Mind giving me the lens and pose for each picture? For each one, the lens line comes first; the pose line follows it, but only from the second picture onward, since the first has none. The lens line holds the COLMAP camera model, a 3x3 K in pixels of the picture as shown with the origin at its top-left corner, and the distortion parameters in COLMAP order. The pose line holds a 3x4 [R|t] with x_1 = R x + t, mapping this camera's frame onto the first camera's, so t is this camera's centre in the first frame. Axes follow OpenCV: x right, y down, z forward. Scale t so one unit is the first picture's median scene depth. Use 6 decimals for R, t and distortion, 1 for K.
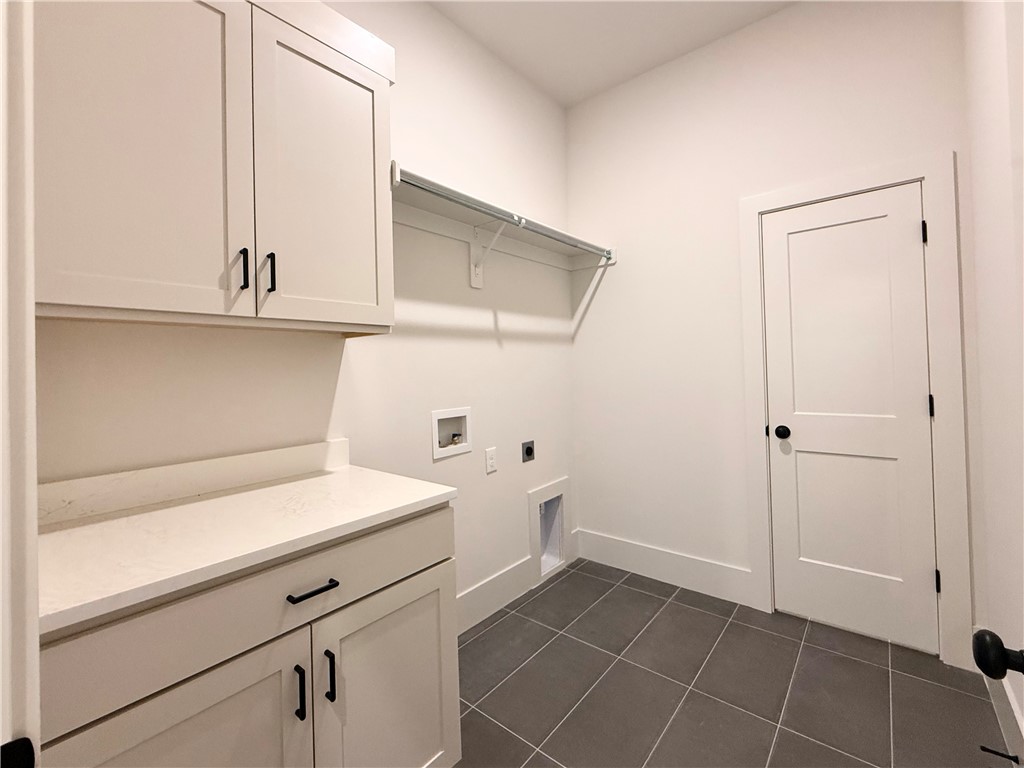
lens RADIAL K [[413.8, 0, 512.6], [0, 413.8, 364.3], [0, 0, 1]] dist [0.000088, -0.000108]
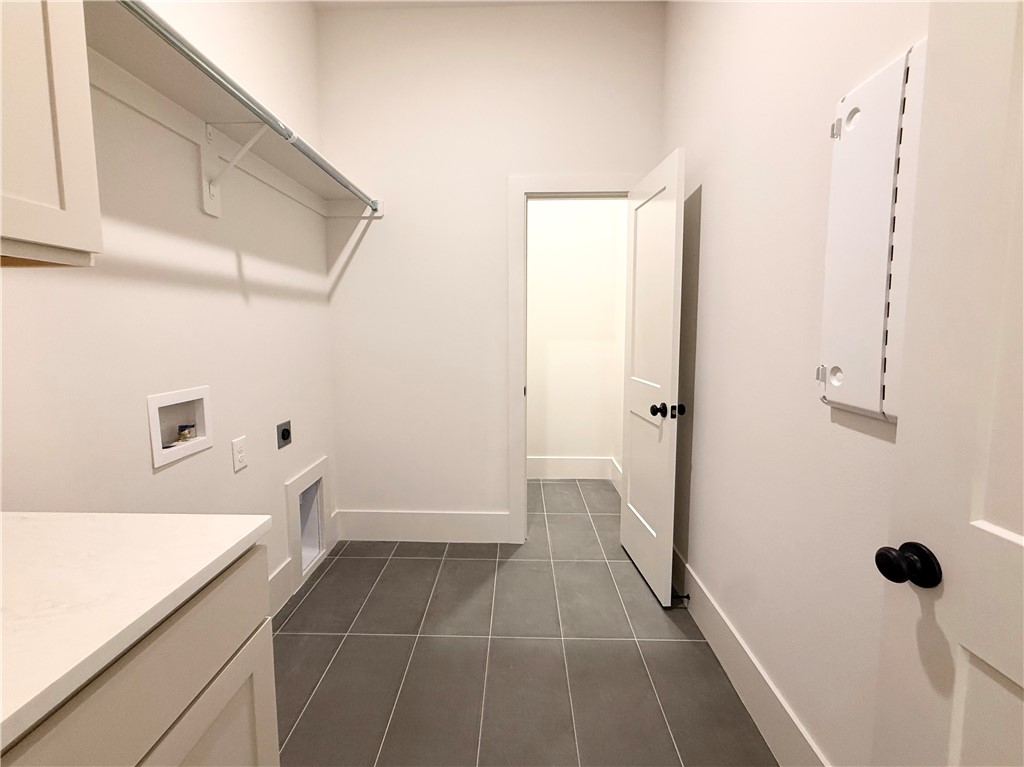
lens RADIAL K [[413.8, 0, 512.6], [0, 413.8, 363.8], [0, 0, 1]] dist [0.000088, -0.000108]
pose [[0.807005, -0.026399, 0.589955, -0.079625], [-0.023761, 0.996740, 0.077105, -0.000741], [-0.590067, -0.076242, 0.803746, 0.100672]]
